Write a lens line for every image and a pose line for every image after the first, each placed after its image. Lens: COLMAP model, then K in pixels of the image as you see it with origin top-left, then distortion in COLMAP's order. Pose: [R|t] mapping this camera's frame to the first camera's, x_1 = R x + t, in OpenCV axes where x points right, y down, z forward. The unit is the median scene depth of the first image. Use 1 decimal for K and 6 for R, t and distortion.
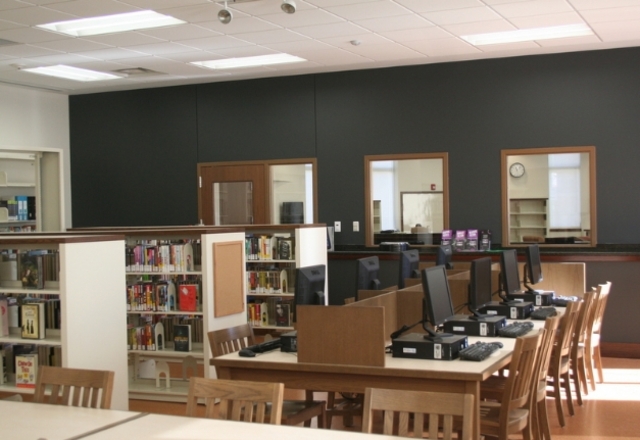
lens RADIAL K [[910.4, 0, 320.0], [0, 910.4, 220.0], [0, 0, 1]] dist [-0.020225, -0.016832]
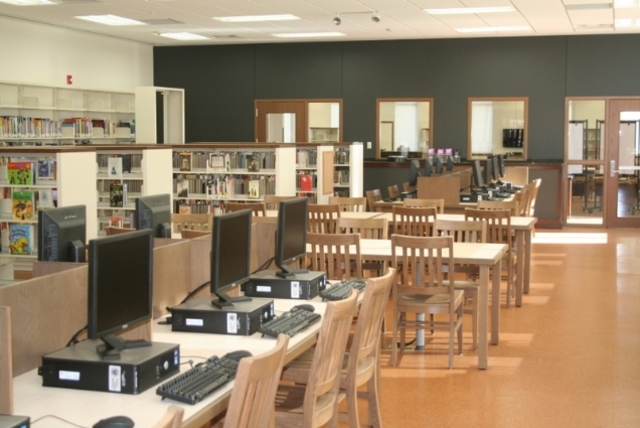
lens RADIAL K [[981.4, 0, 320.0], [0, 981.4, 214.0], [0, 0, 1]] dist [-0.007190, -0.025224]
pose [[0.990051, 0.009135, 0.140410, -0.280740], [-0.018623, 0.997619, 0.066405, 0.014847], [-0.139469, -0.068359, 0.987864, -0.620660]]
